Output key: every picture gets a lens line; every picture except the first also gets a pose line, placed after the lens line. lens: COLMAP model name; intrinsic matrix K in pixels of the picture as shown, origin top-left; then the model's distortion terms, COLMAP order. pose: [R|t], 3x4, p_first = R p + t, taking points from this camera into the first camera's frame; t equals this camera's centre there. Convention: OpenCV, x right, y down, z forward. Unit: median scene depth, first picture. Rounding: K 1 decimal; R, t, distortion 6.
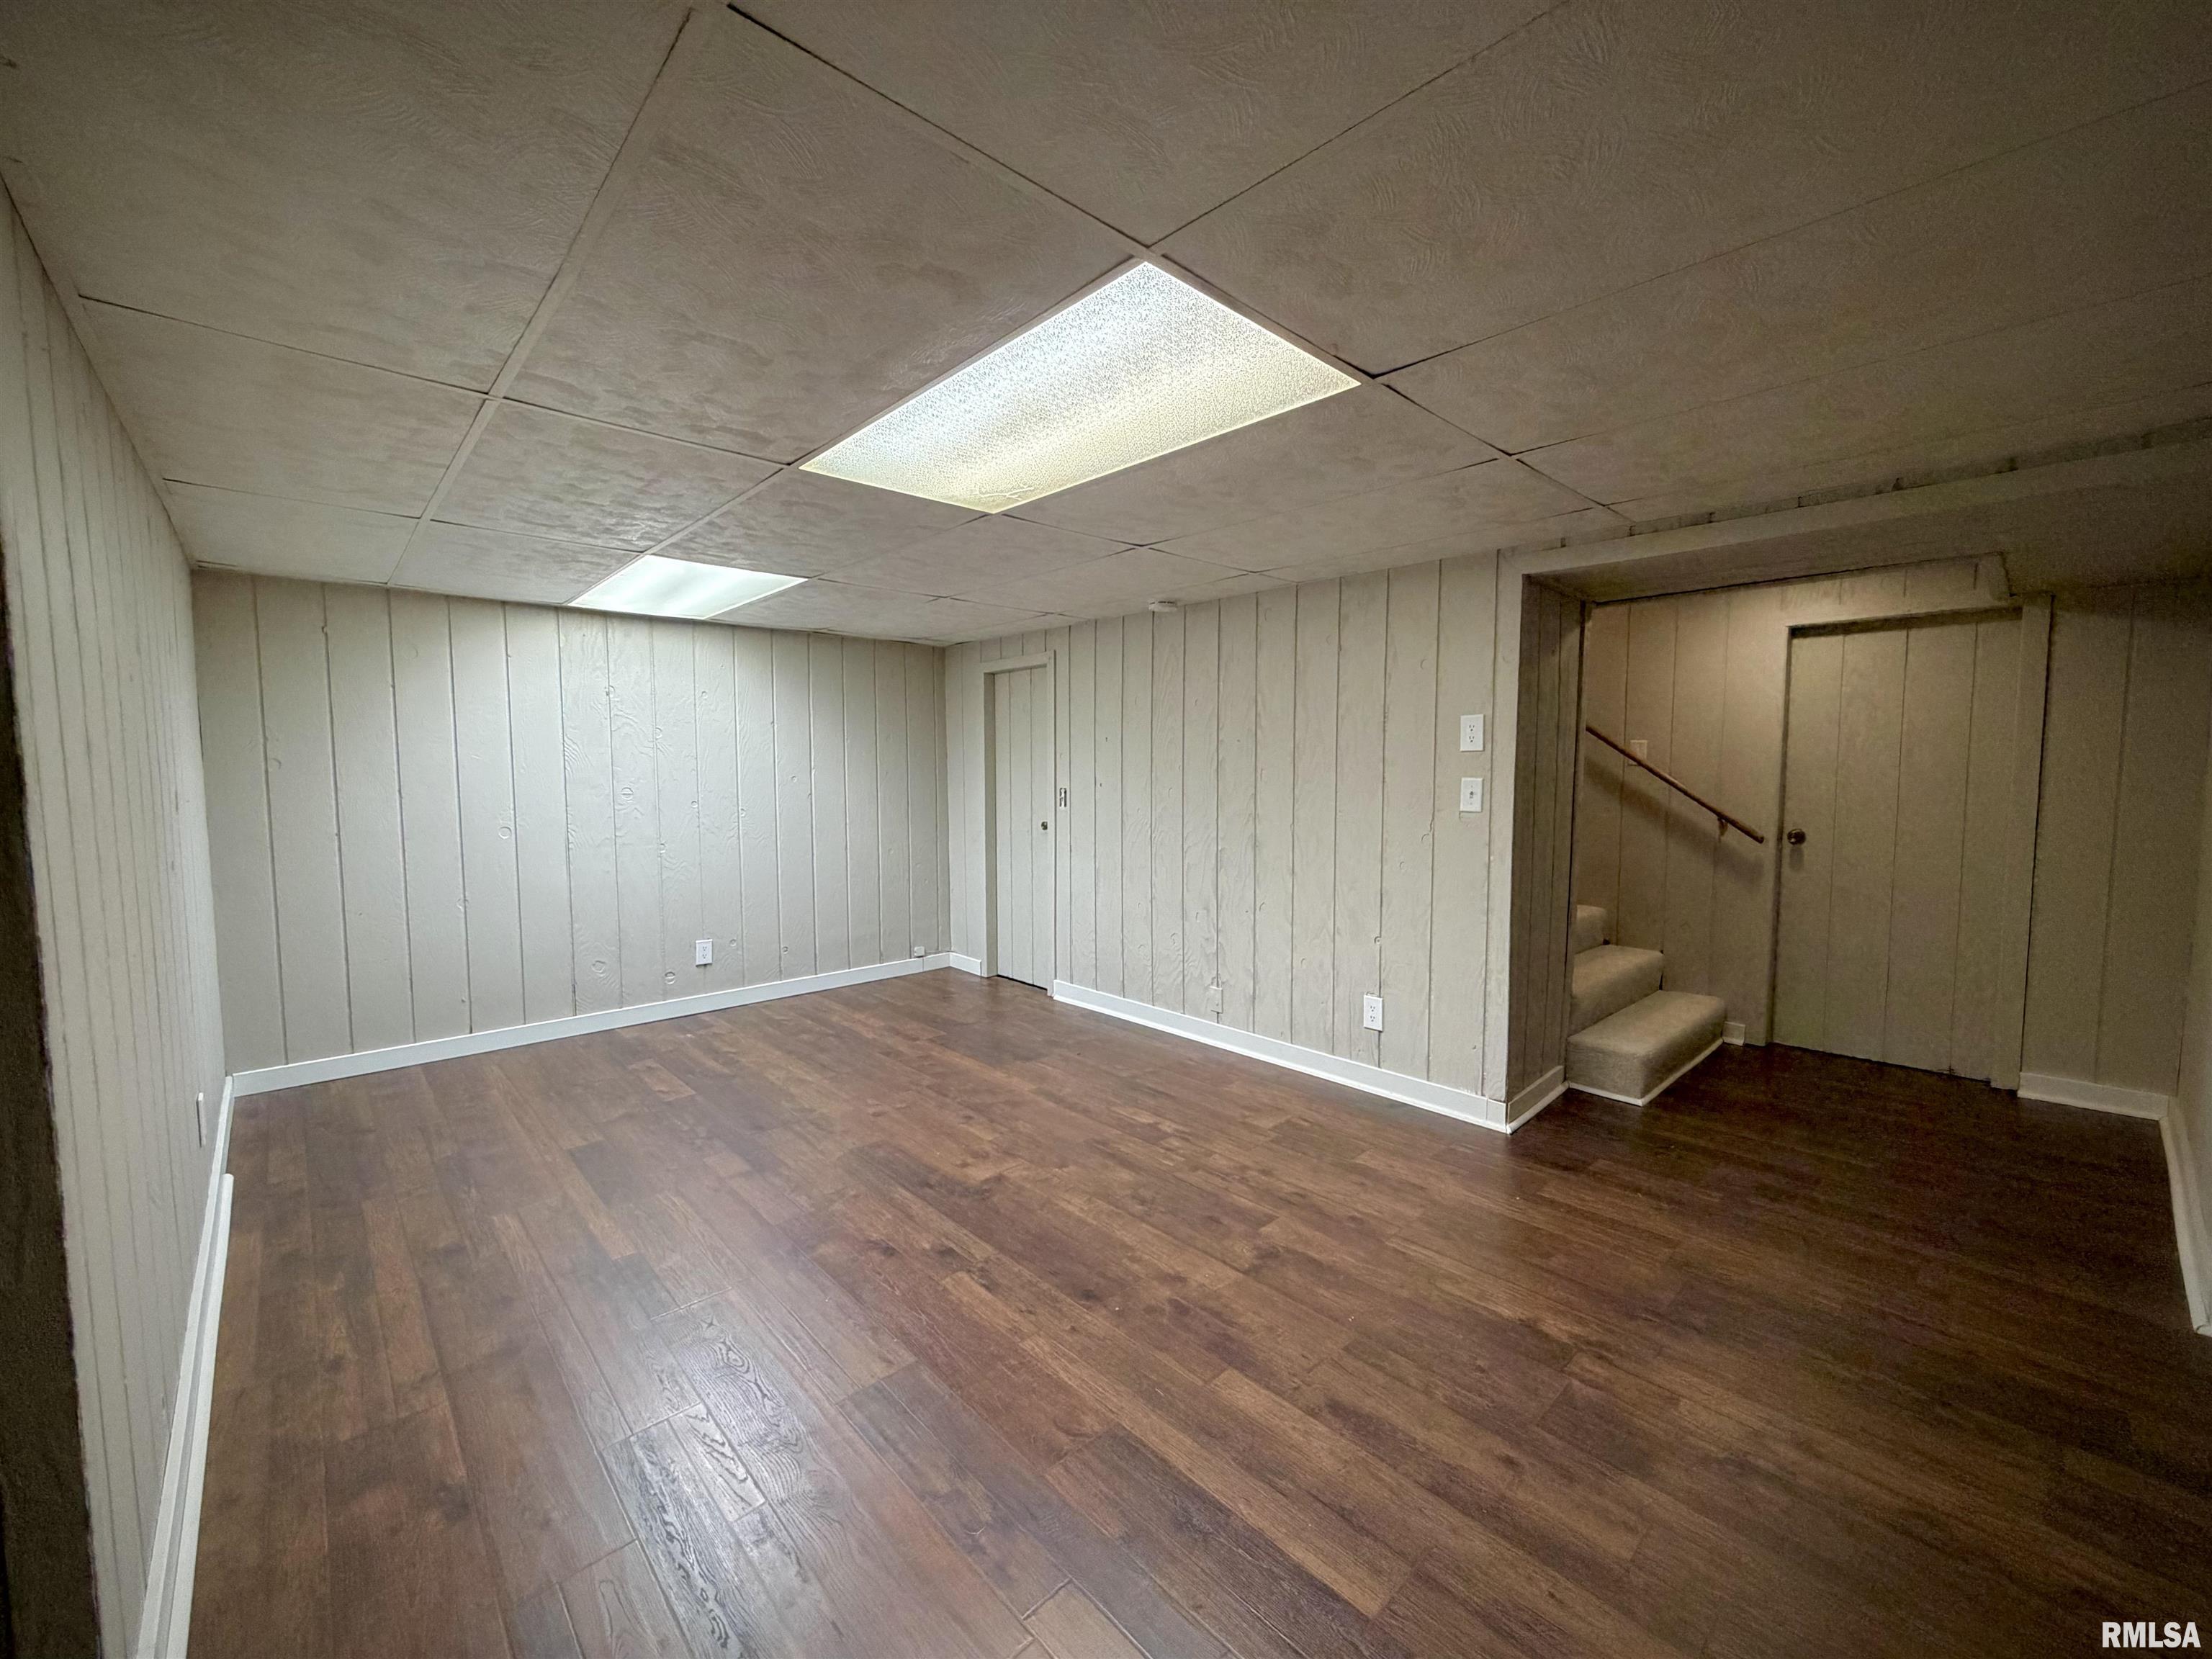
lens RADIAL K [[898.5, 0, 1106.0], [0, 898.5, 829.5], [0, 0, 1]] dist [0.020323, -0.000028]
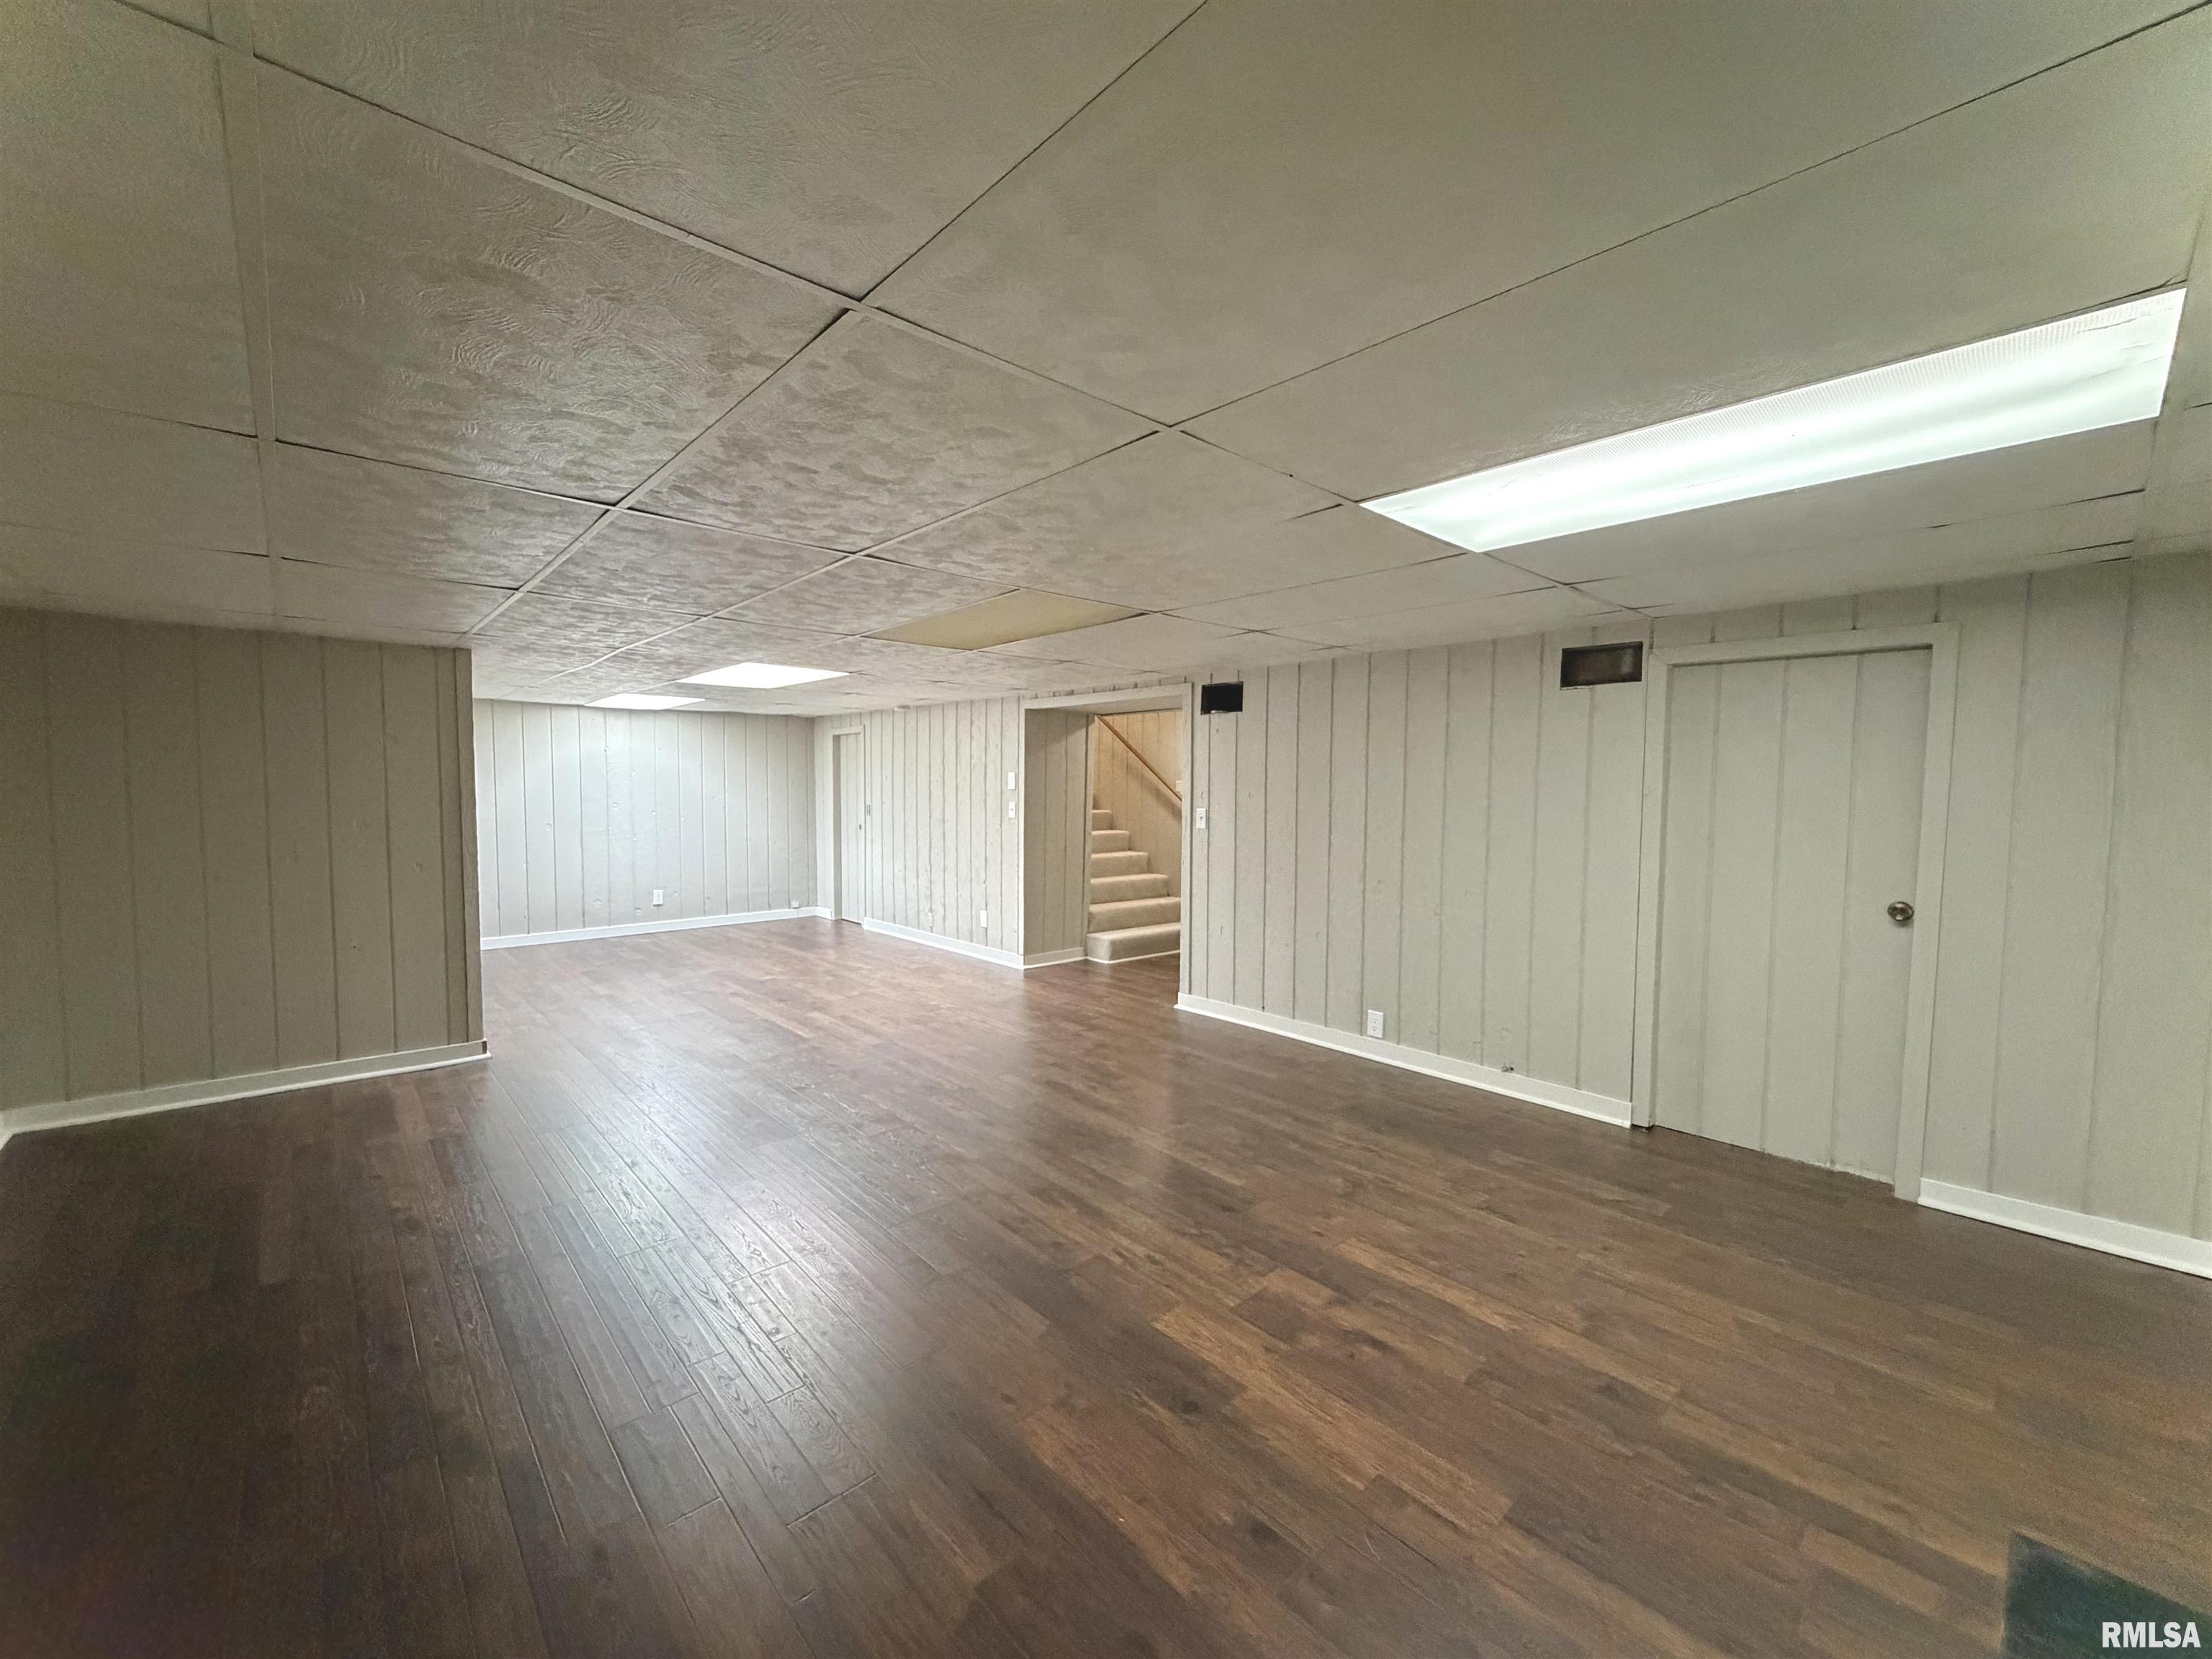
lens RADIAL K [[871.3, 0, 1106.0], [0, 871.3, 829.5], [0, 0, 1]] dist [0.001169, 0.000053]
pose [[0.999905, 0.013656, 0.001929, 0.442188], [-0.013605, 0.999614, -0.024243, 0.038182], [-0.002259, 0.024214, 0.999704, -0.731296]]
